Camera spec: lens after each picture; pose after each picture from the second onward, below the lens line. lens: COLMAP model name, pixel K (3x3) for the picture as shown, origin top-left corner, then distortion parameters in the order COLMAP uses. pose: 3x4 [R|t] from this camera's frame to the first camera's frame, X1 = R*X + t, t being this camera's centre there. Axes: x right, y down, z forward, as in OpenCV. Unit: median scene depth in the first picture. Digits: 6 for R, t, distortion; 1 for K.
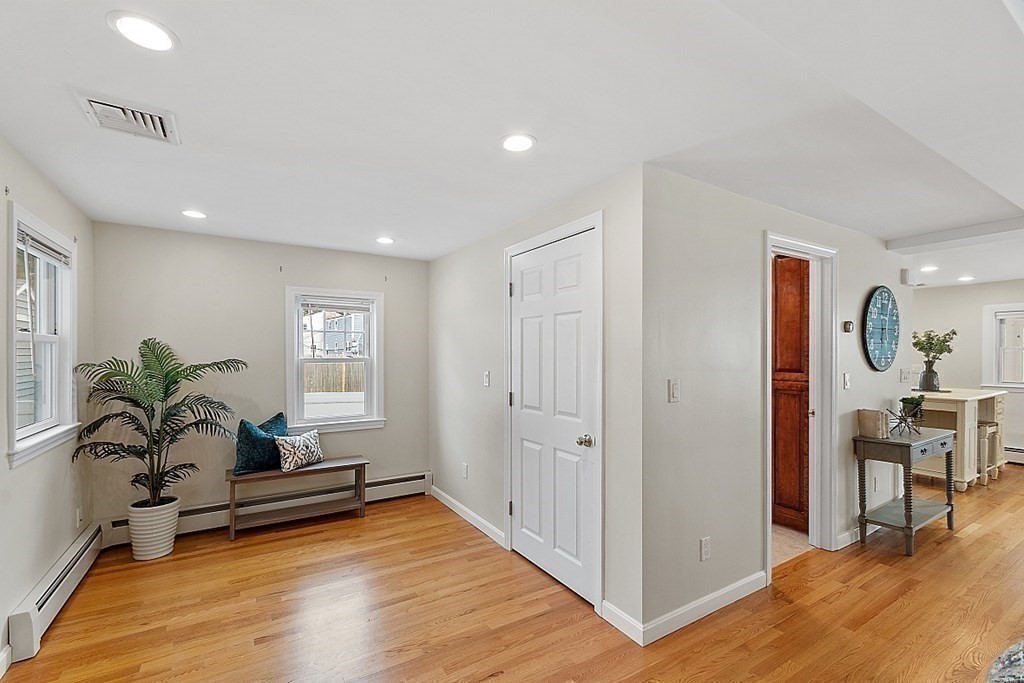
lens RADIAL K [[447.9, 0, 512.8], [0, 447.9, 352.7], [0, 0, 1]] dist [0.004025, -0.000865]
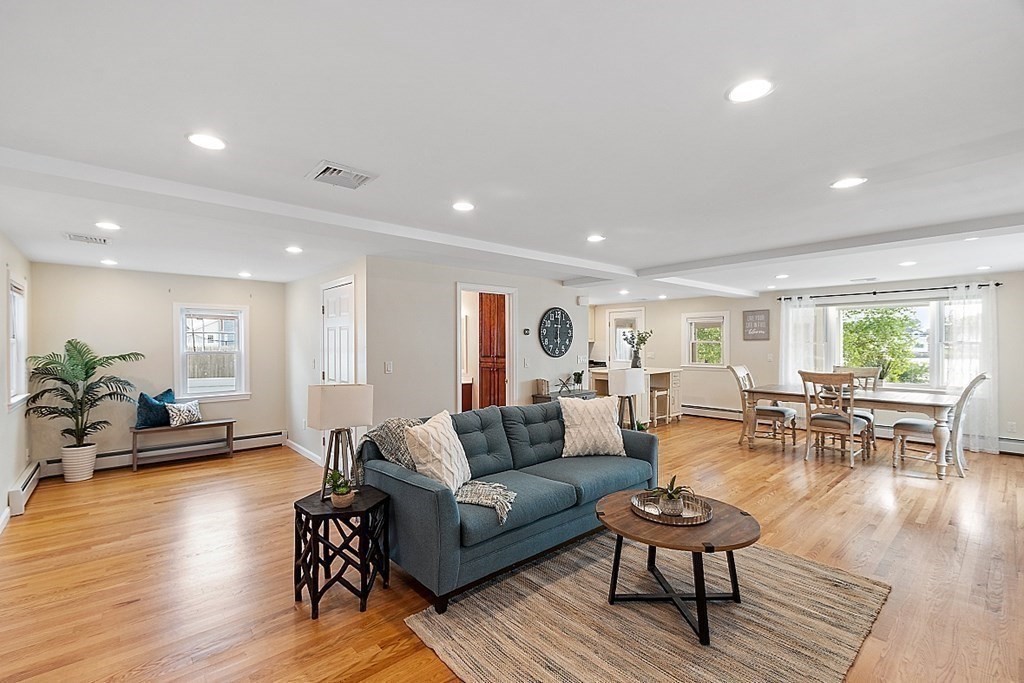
lens RADIAL K [[447.9, 0, 505.0], [0, 447.9, 344.5], [0, 0, 1]] dist [0.004025, -0.000865]
pose [[0.987124, -0.003922, 0.159907, 0.382753], [0.003203, 0.999984, 0.004755, -0.017211], [-0.159923, -0.004181, 0.987121, -0.723574]]
